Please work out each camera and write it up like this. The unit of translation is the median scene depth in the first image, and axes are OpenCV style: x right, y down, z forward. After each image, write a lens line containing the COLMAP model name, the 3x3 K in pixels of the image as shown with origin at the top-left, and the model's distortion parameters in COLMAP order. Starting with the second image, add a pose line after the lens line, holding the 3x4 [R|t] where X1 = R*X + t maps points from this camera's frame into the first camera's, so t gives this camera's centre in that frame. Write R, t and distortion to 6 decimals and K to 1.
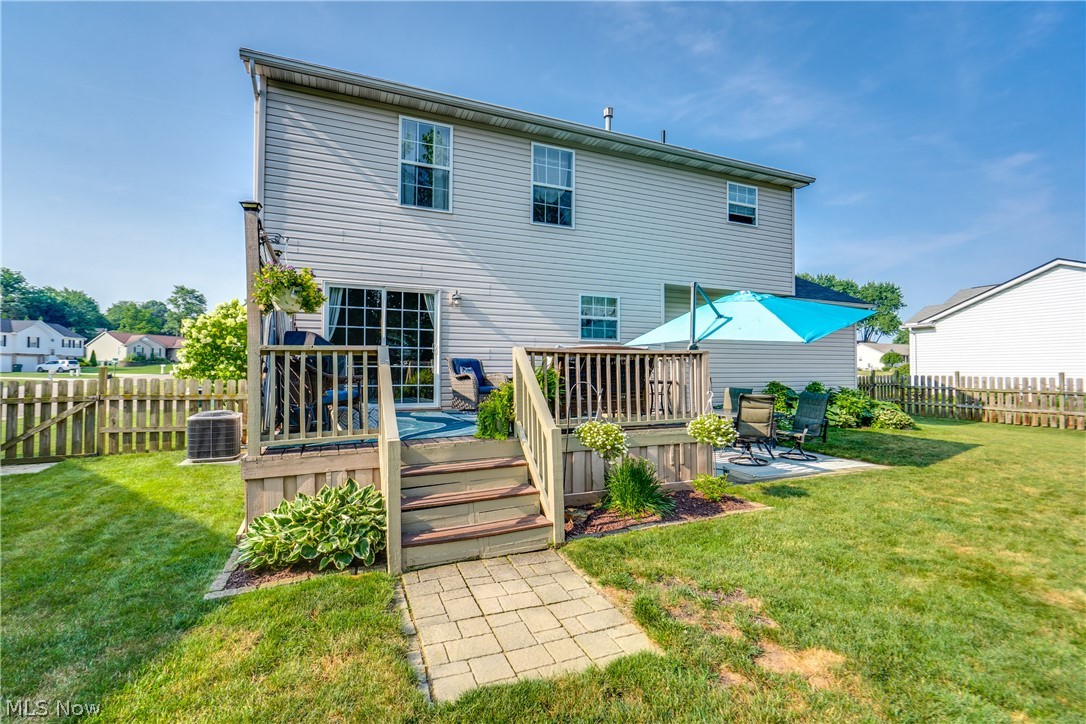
lens RADIAL K [[492.1, 0, 543.0], [0, 492.1, 362.0], [0, 0, 1]] dist [-0.000653, 0.000102]
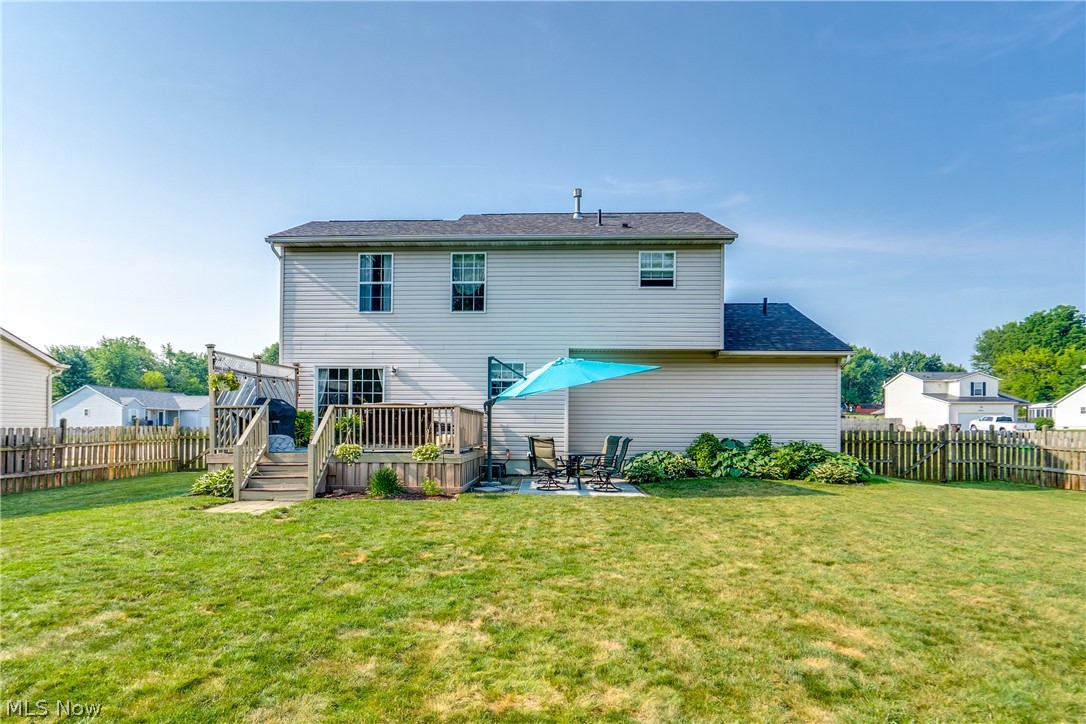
lens RADIAL K [[615.0, 0, 542.8], [0, 615.0, 426.8], [0, 0, 1]] dist [0.002817, 0.001407]
pose [[0.895239, 0.002425, -0.445581, 1.035264], [0.001618, 0.999961, 0.008692, 0.021041], [0.445584, -0.008502, 0.895200, -0.443838]]
